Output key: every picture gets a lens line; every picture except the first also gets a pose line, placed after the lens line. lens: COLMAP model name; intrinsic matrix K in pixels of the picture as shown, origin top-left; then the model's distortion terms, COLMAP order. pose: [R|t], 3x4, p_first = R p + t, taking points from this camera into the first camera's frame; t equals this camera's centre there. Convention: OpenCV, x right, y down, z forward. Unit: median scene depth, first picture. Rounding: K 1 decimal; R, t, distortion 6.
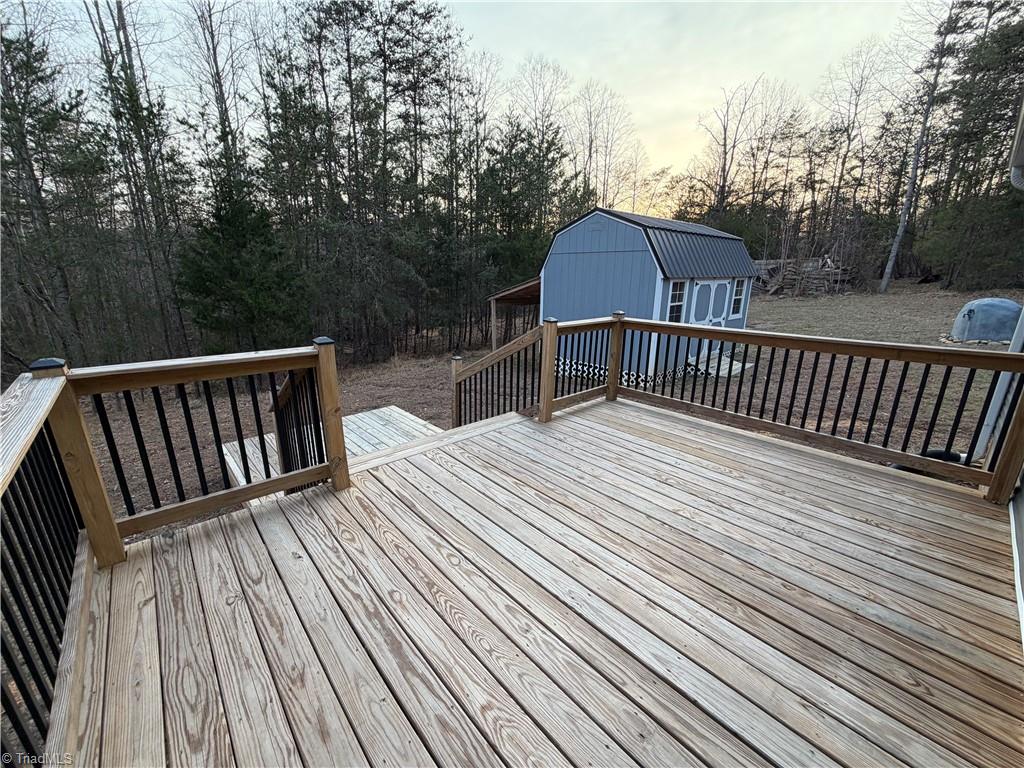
lens RADIAL K [[407.4, 0, 509.1], [0, 407.4, 385.7], [0, 0, 1]] dist [0.000024, -0.000108]
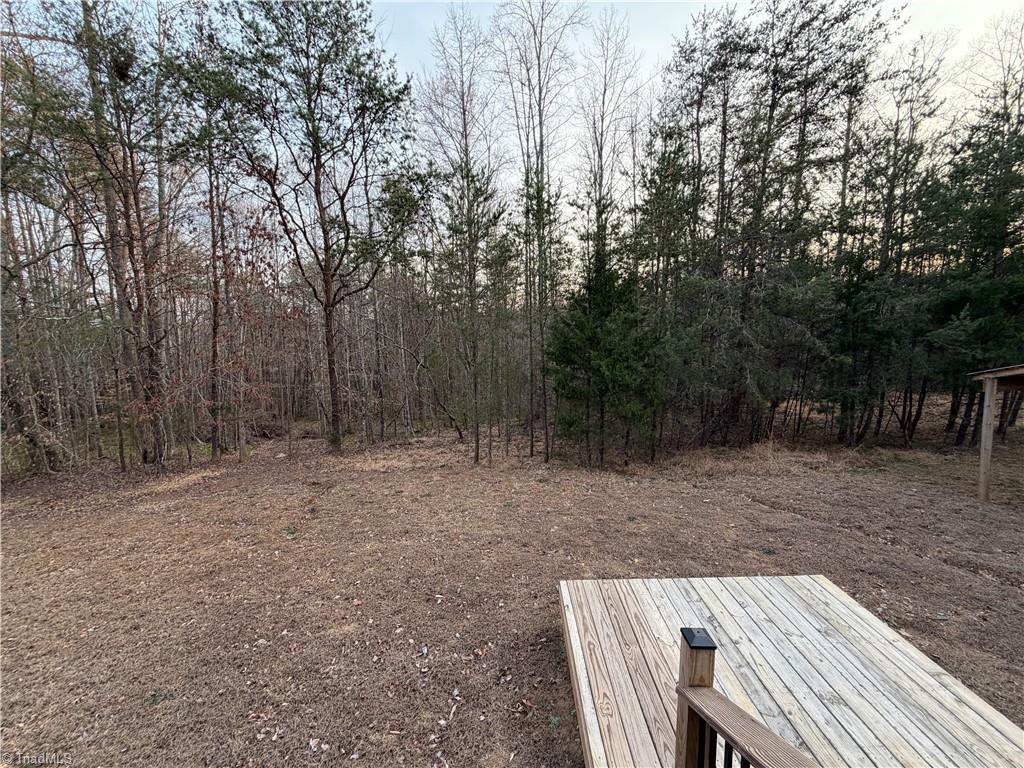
lens RADIAL K [[407.4, 0, 509.1], [0, 407.4, 385.7], [0, 0, 1]] dist [0.000024, -0.000108]
pose [[0.727187, 0.055092, -0.684225, -0.155766], [-0.151593, 0.985053, -0.081797, -0.065674], [0.669491, 0.163206, 0.724669, 0.182467]]
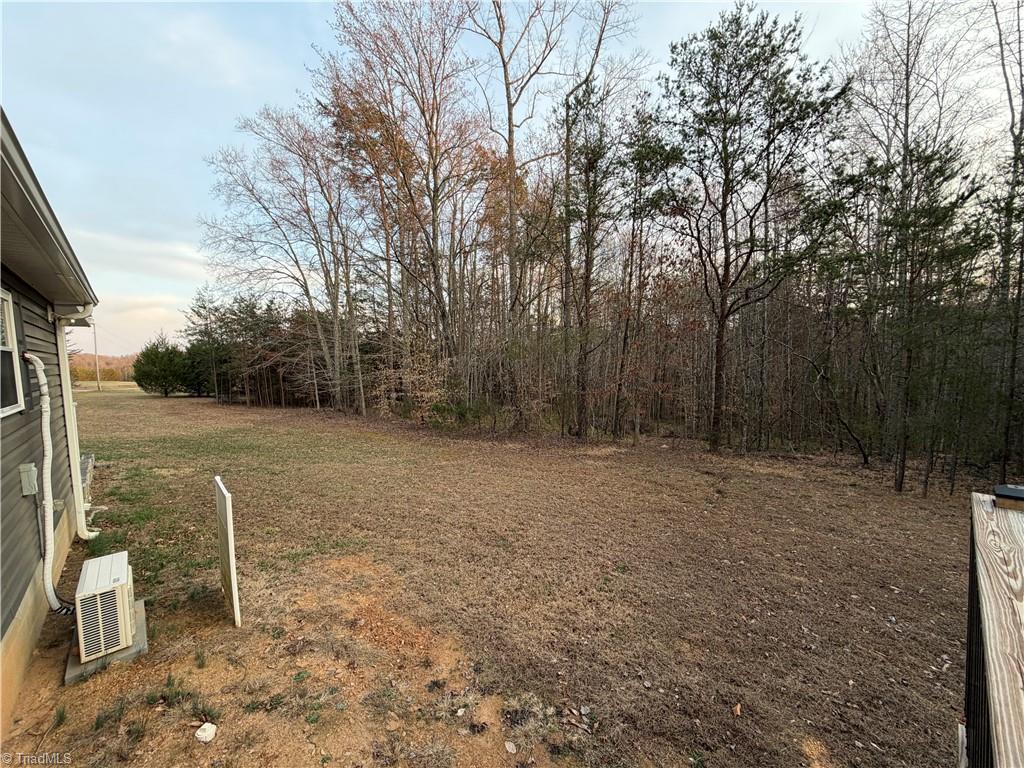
lens RADIAL K [[407.4, 0, 509.1], [0, 407.4, 385.7], [0, 0, 1]] dist [0.000024, -0.000108]
pose [[0.017514, 0.068128, -0.997523, -0.058608], [-0.244579, 0.967658, 0.061794, -0.010436], [0.969471, 0.242891, 0.033610, -0.011417]]
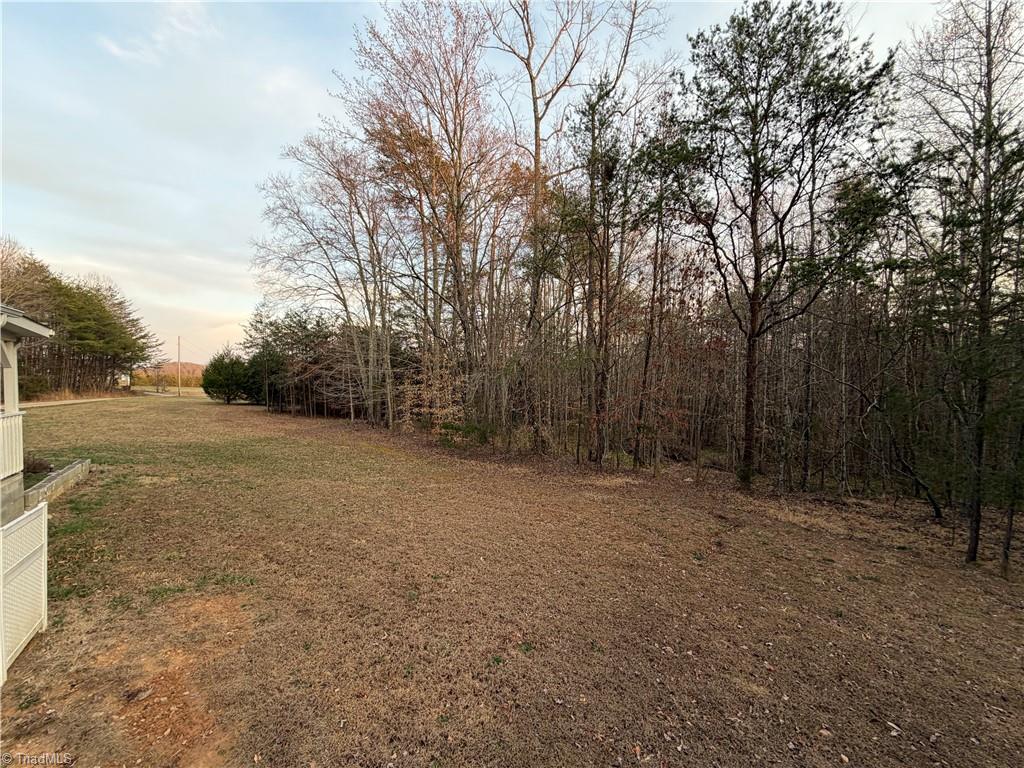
lens RADIAL K [[407.4, 0, 509.1], [0, 407.4, 385.7], [0, 0, 1]] dist [0.000024, -0.000108]
pose [[-0.117862, 0.026138, -0.992686, -0.151302], [-0.266010, 0.962288, 0.056921, -0.062063], [0.956738, 0.270774, -0.106465, 0.158877]]
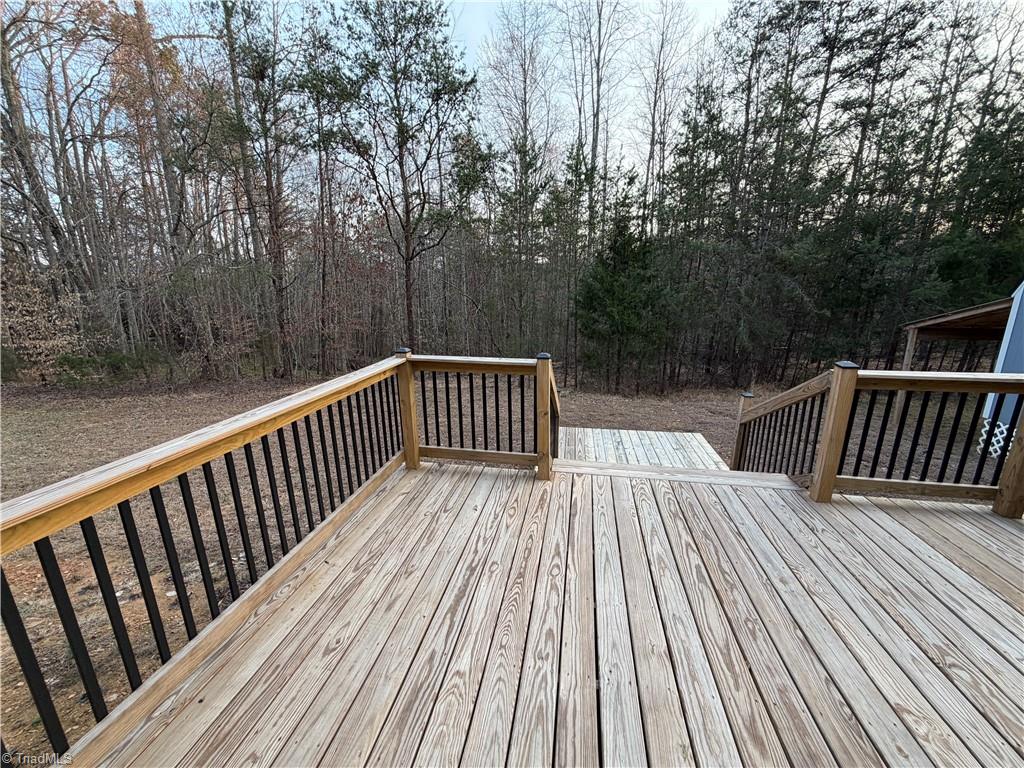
lens RADIAL K [[407.4, 0, 509.1], [0, 407.4, 385.7], [0, 0, 1]] dist [0.000024, -0.000108]
pose [[0.614914, 0.171455, -0.769730, 0.104035], [-0.201280, 0.977873, 0.057021, -0.016546], [0.762474, 0.119868, 0.635818, 0.033005]]
